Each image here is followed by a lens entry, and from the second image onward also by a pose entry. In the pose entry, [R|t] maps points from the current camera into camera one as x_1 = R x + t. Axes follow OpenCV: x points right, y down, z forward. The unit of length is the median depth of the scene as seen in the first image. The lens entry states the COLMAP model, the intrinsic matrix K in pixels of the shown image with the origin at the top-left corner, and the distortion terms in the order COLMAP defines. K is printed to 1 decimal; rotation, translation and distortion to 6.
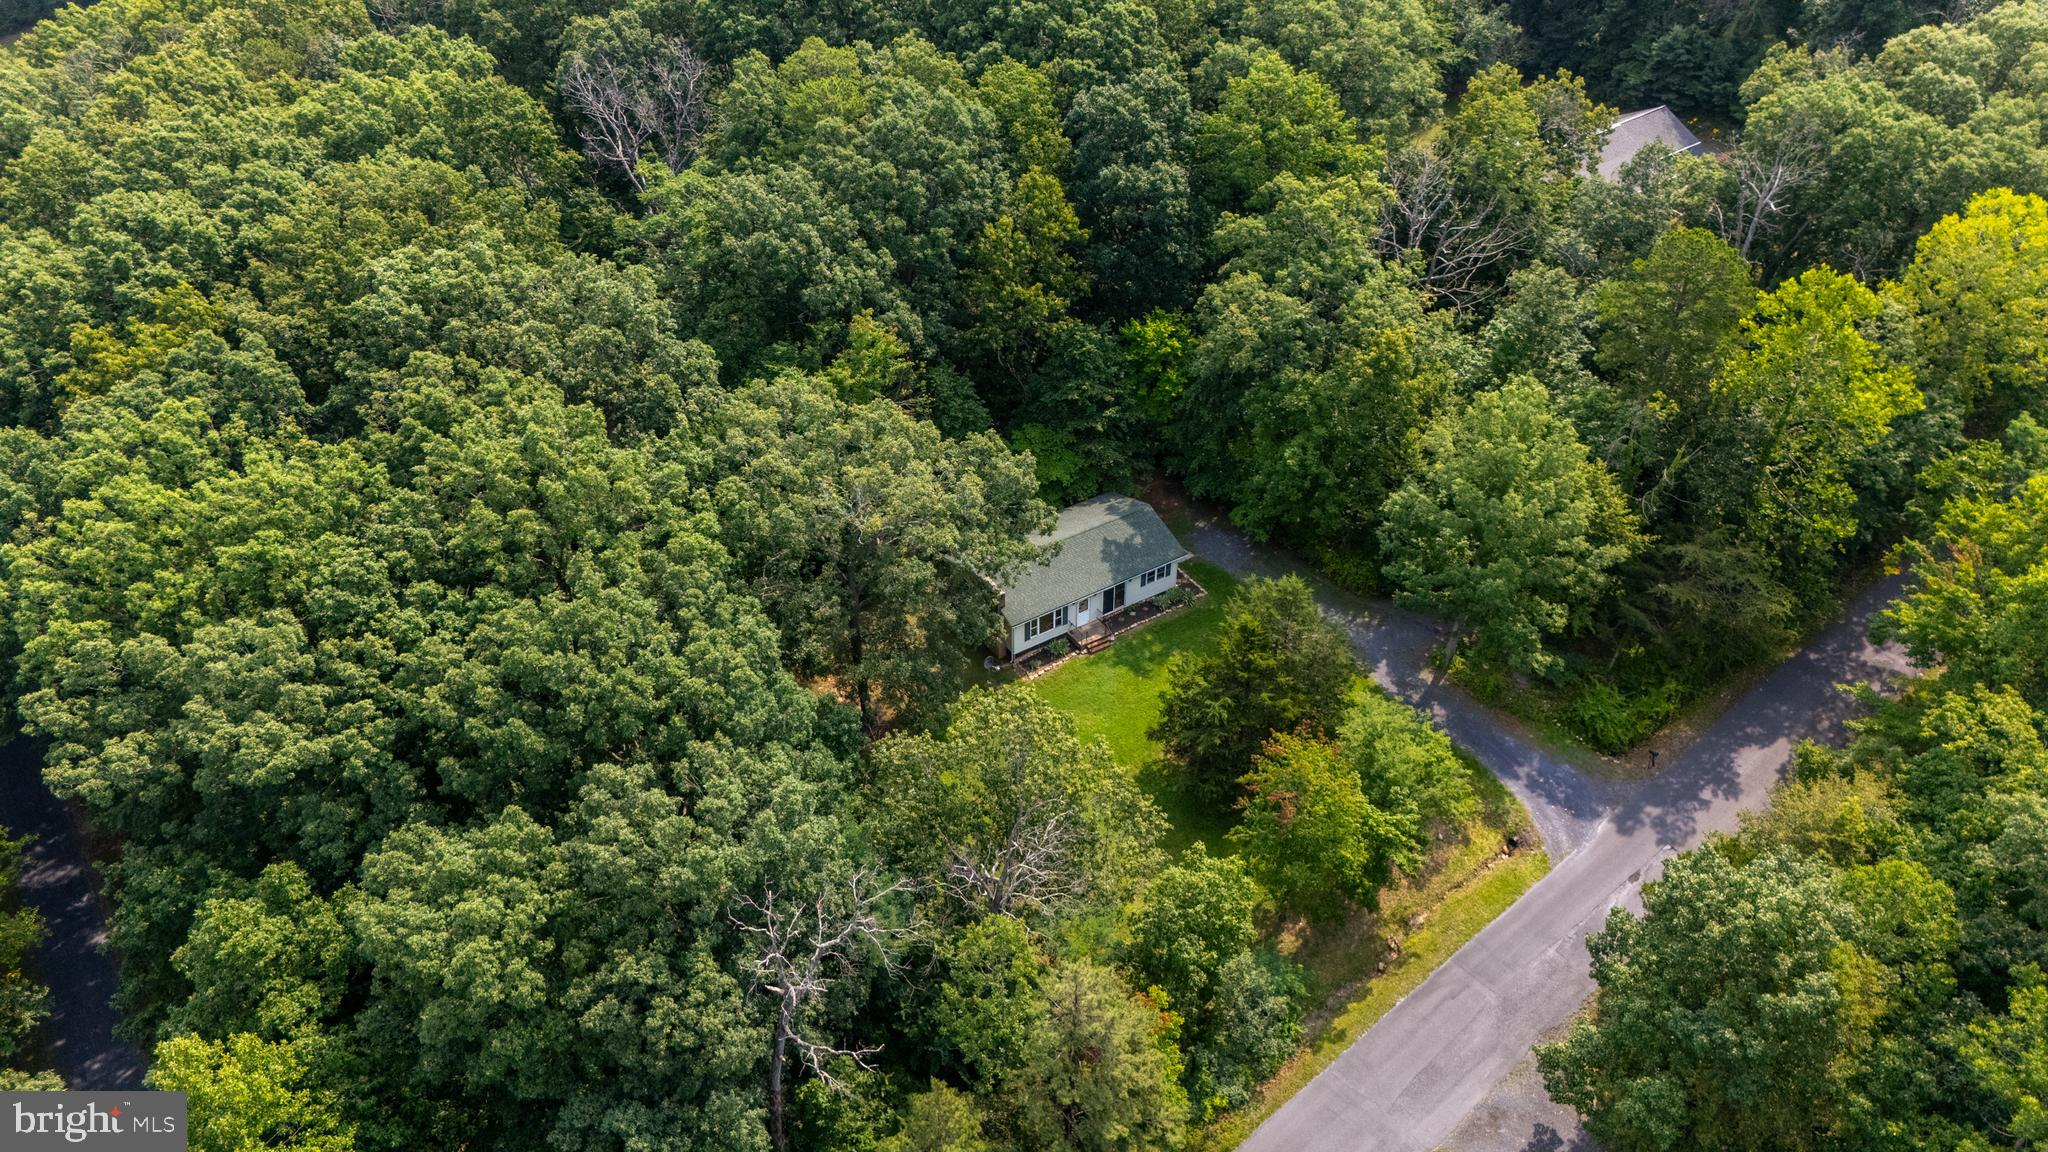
lens RADIAL K [[1510.4, 0, 1023.8], [0, 1510.4, 597.7], [0, 0, 1]] dist [0.061676, -0.054806]
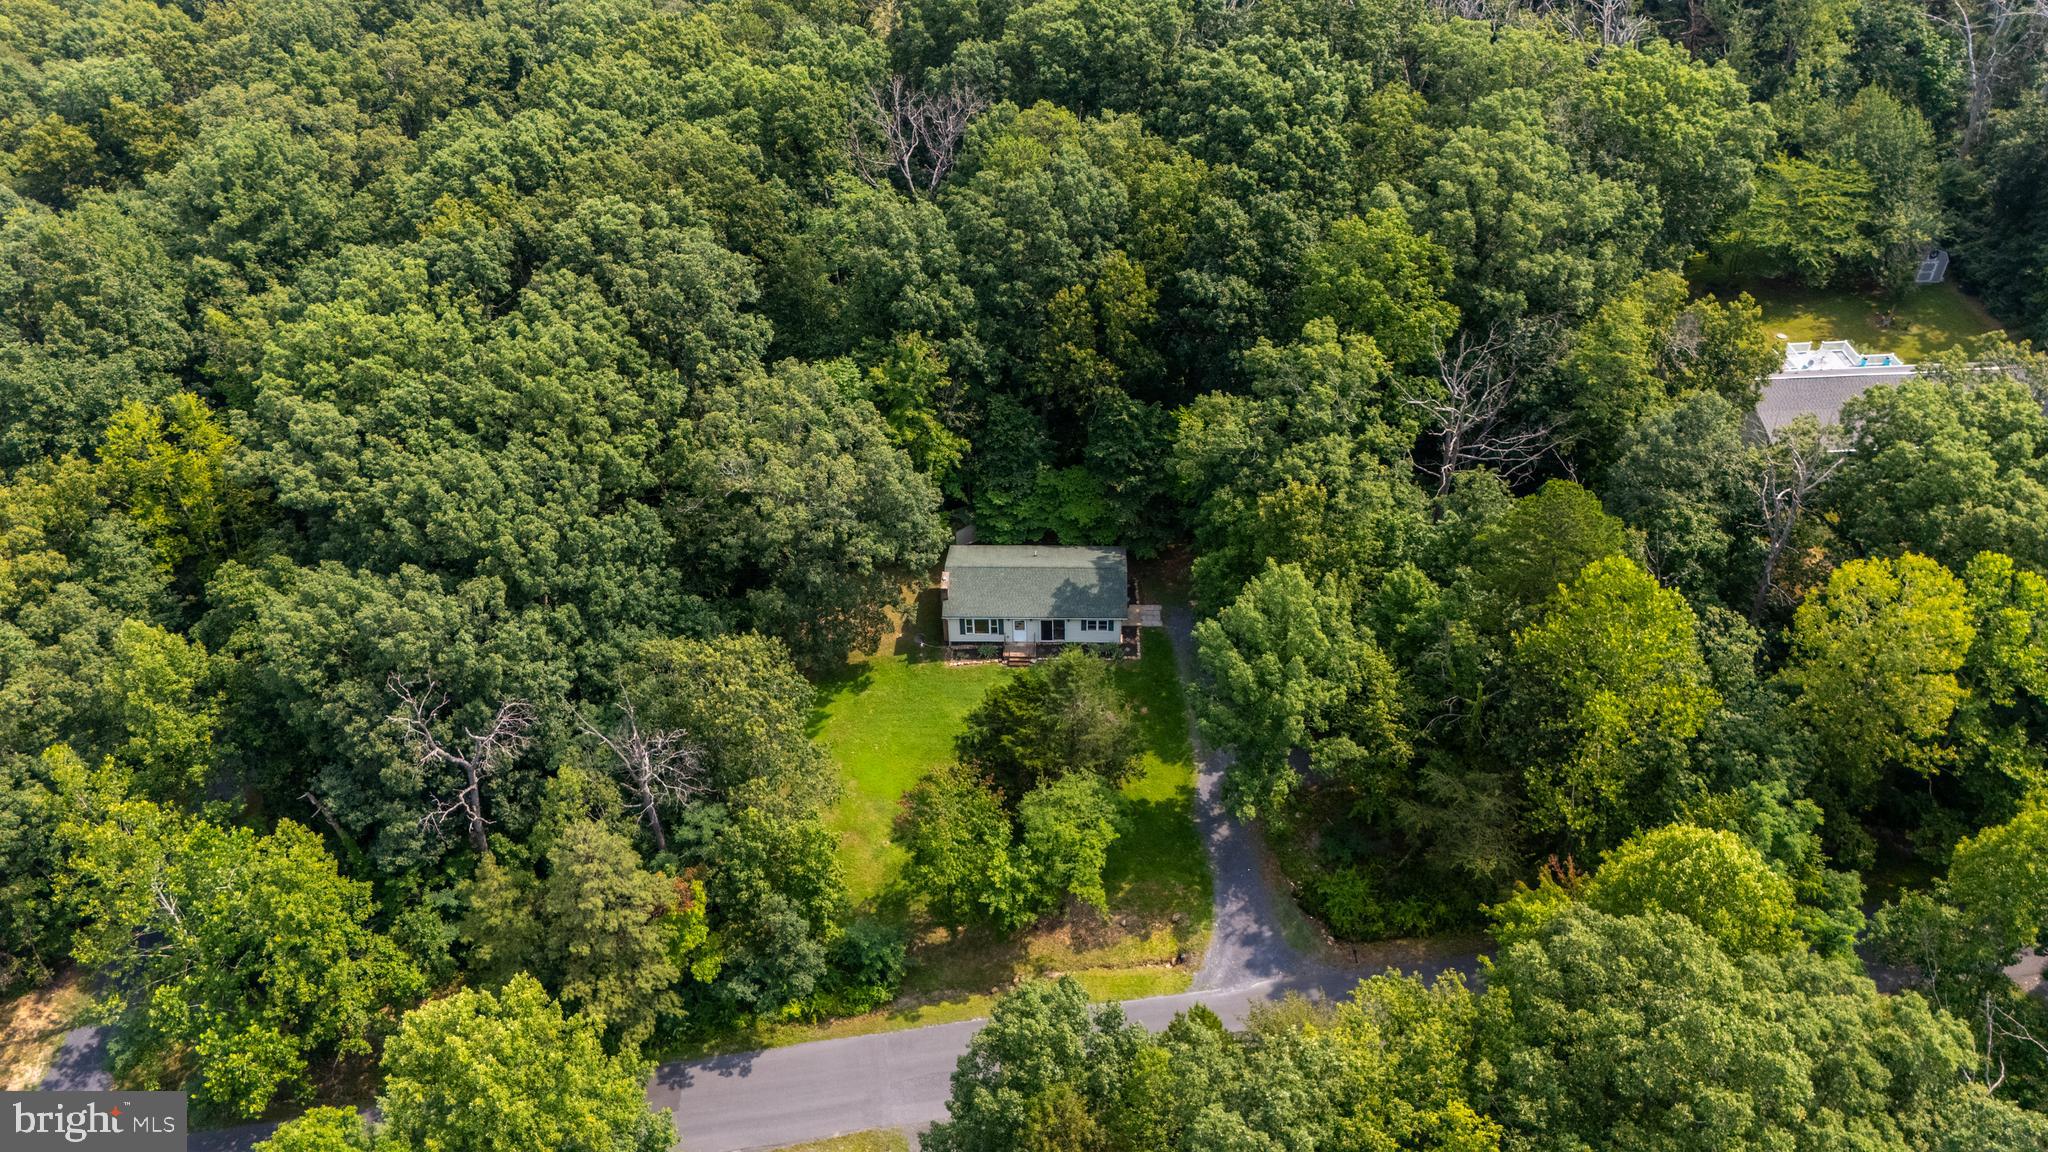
lens RADIAL K [[1510.4, 0, 1023.8], [0, 1510.4, 597.7], [0, 0, 1]] dist [0.061676, -0.054806]
pose [[0.817112, 0.354821, -0.454346, 0.572644], [-0.342486, 0.932763, 0.112502, -0.148917], [0.463715, 0.063680, 0.883693, -0.027115]]
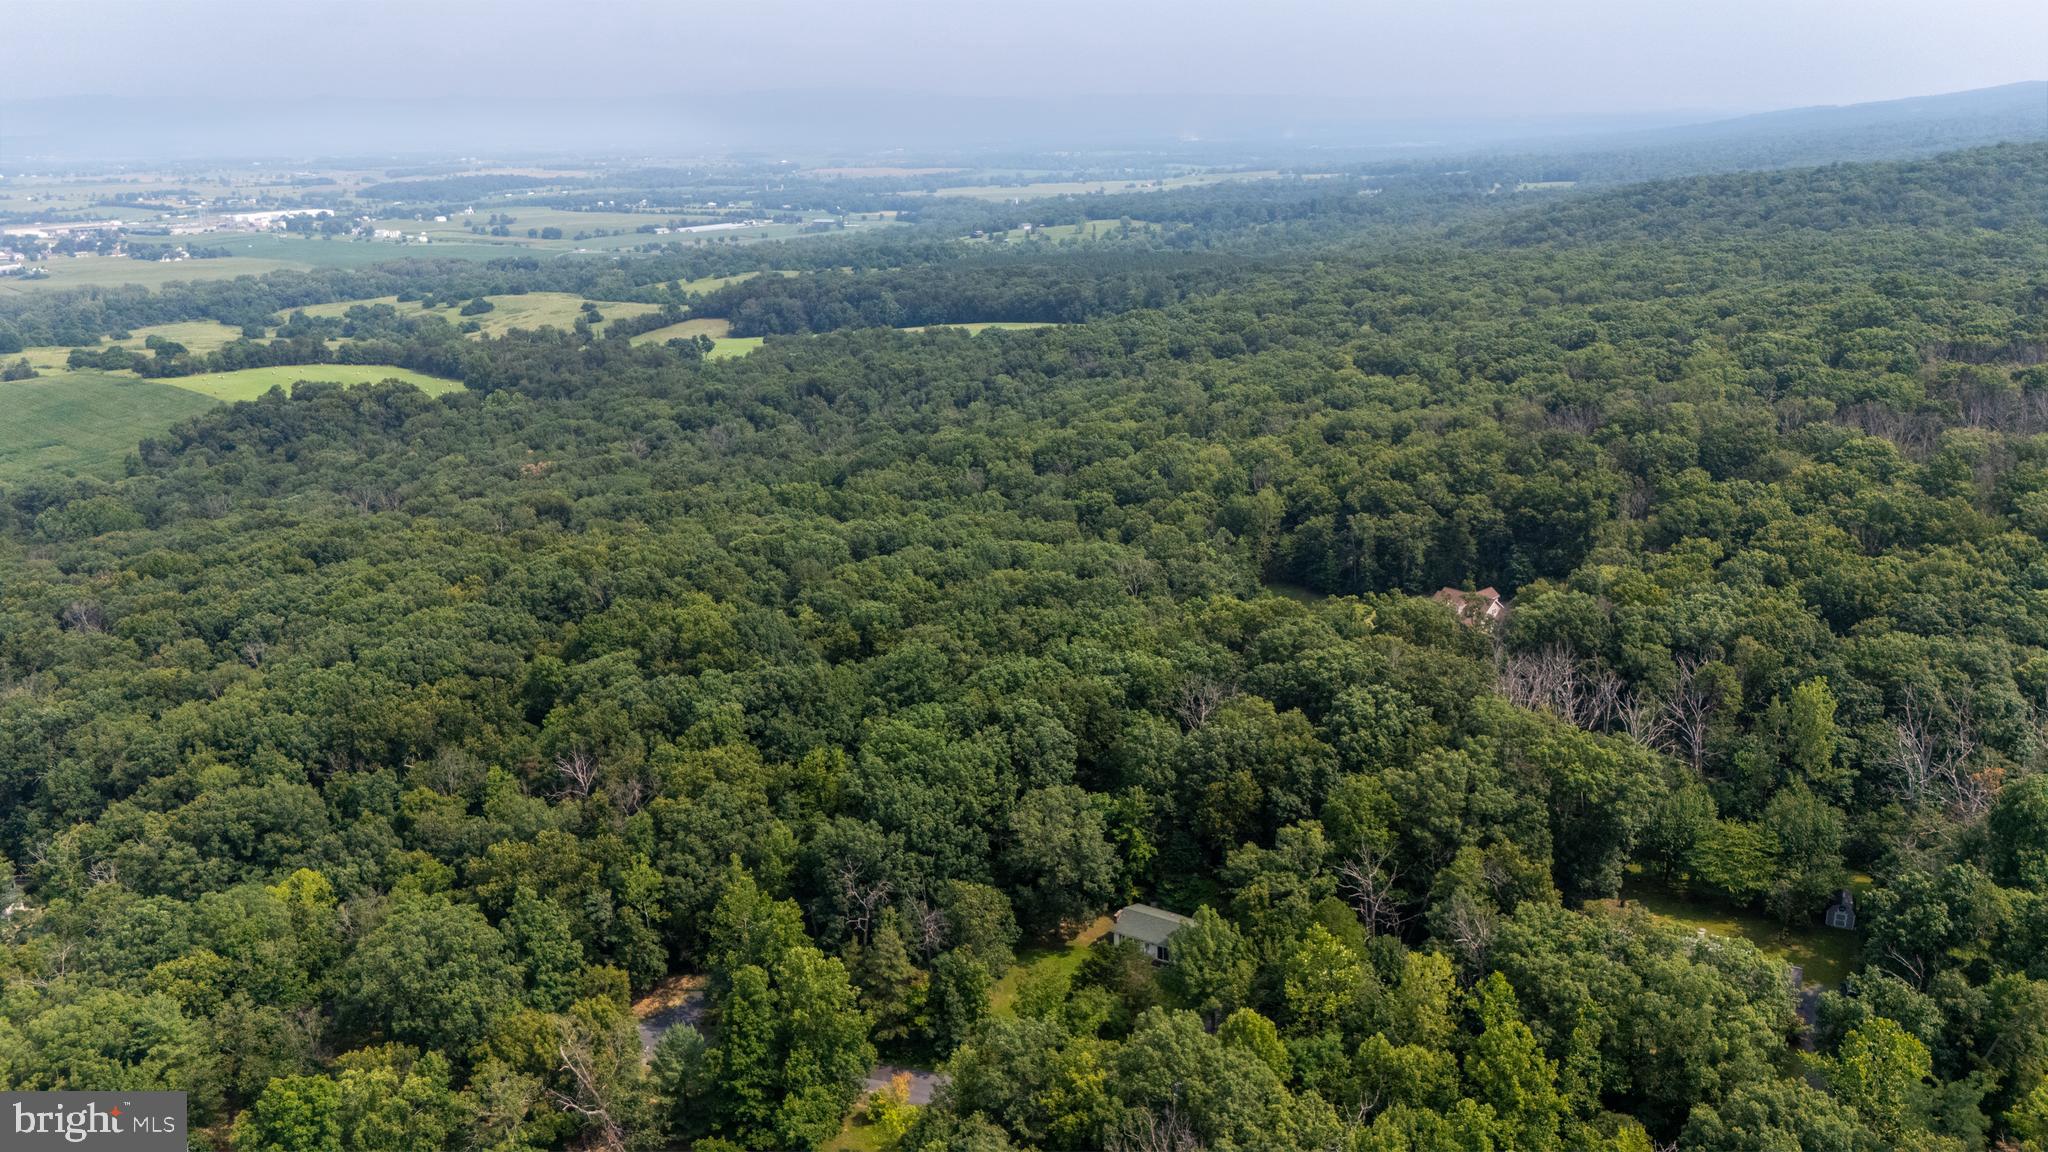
lens RADIAL K [[1536.1, 0, 1019.5], [0, 1536.1, 534.7], [0, 0, 1]] dist [0.072817, -0.065750]
pose [[0.424892, 0.229004, -0.875799, 1.838537], [-0.539520, 0.840932, -0.041860, -0.310873], [0.726901, 0.490297, 0.480858, -0.531007]]
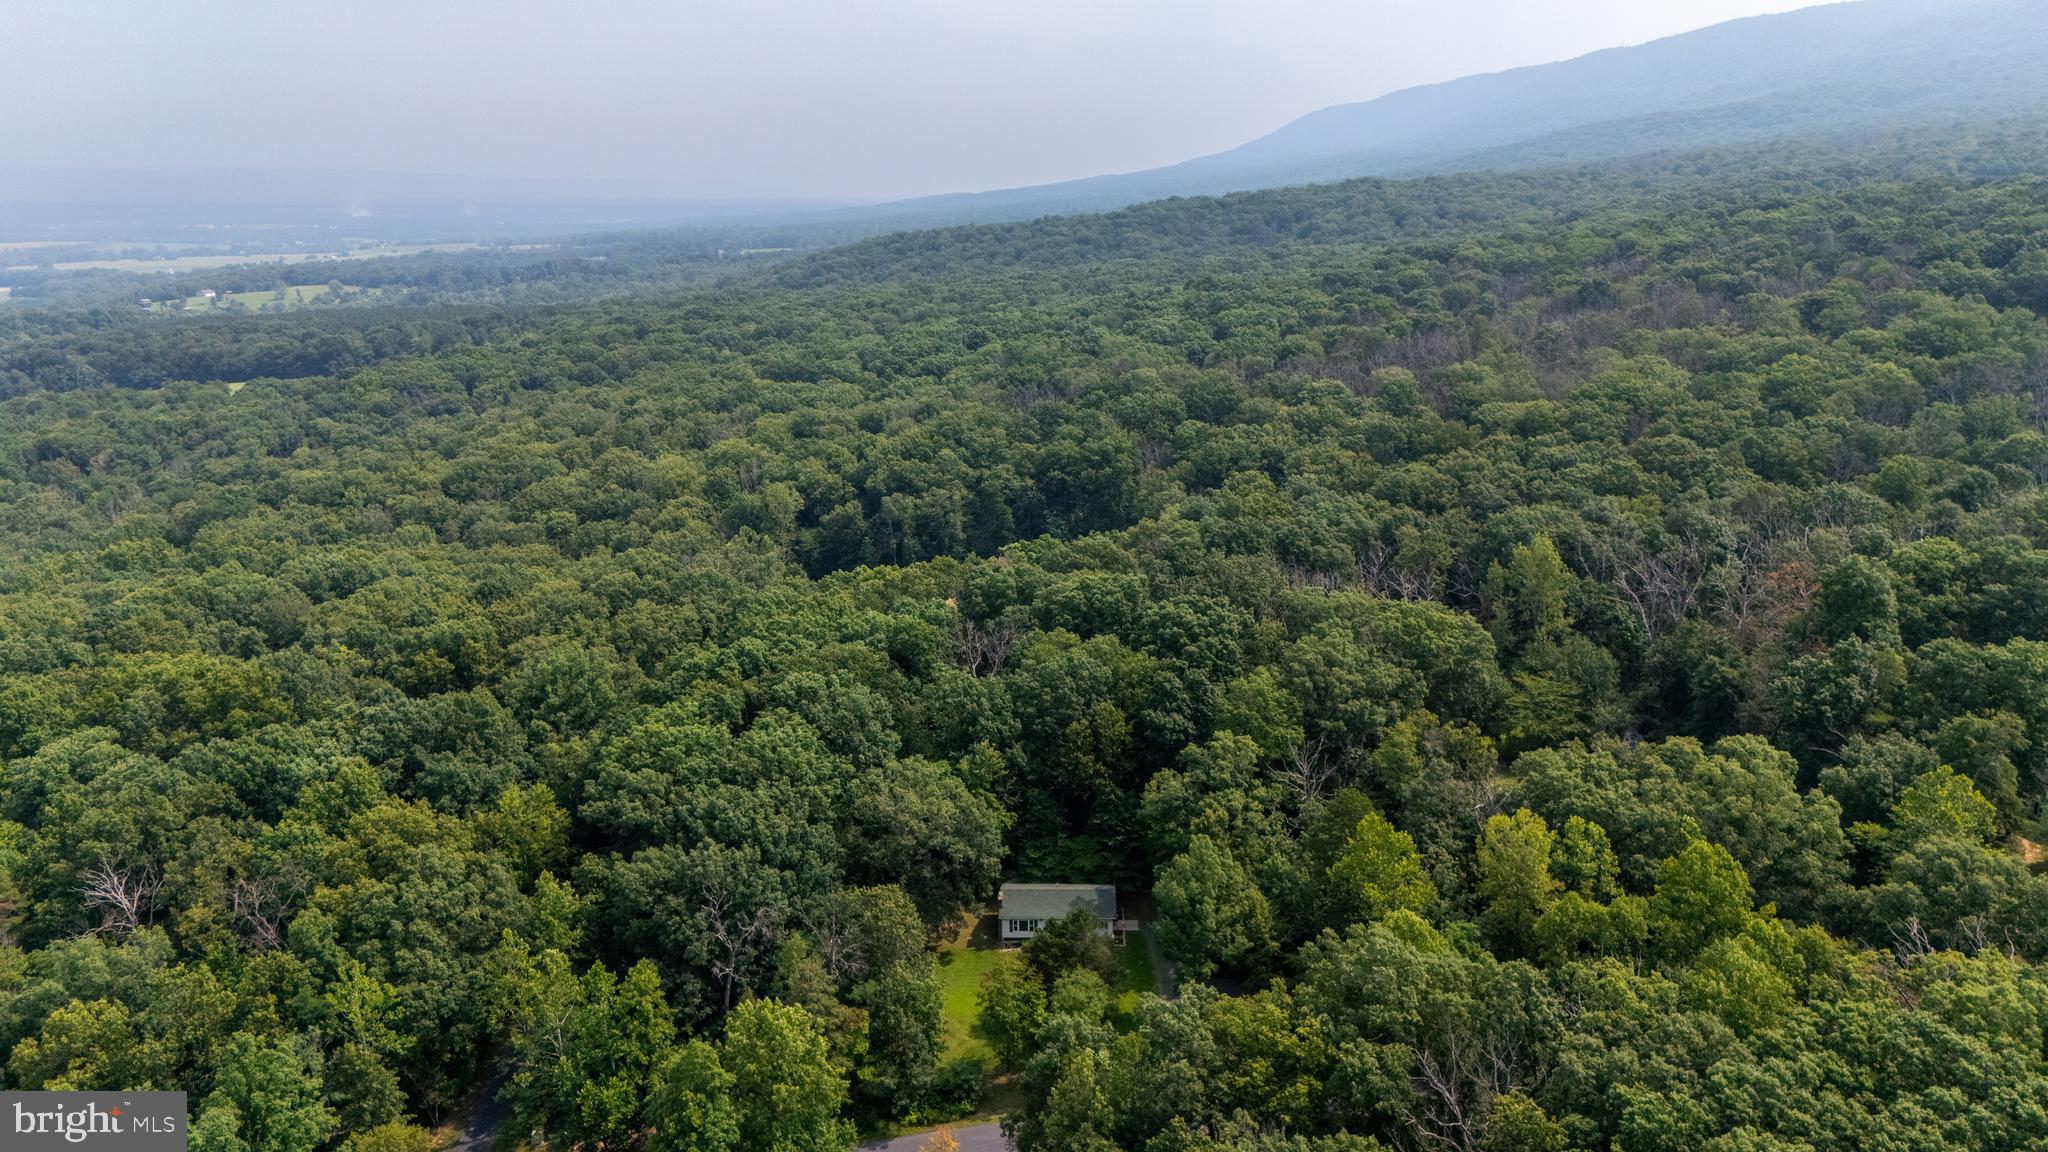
lens RADIAL K [[1536.1, 0, 1019.5], [0, 1536.1, 534.7], [0, 0, 1]] dist [0.072817, -0.065750]
pose [[0.814746, 0.118331, -0.567615, 1.032727], [-0.347958, 0.882862, -0.315404, 0.193009], [0.463804, 0.454480, 0.760482, -0.660440]]
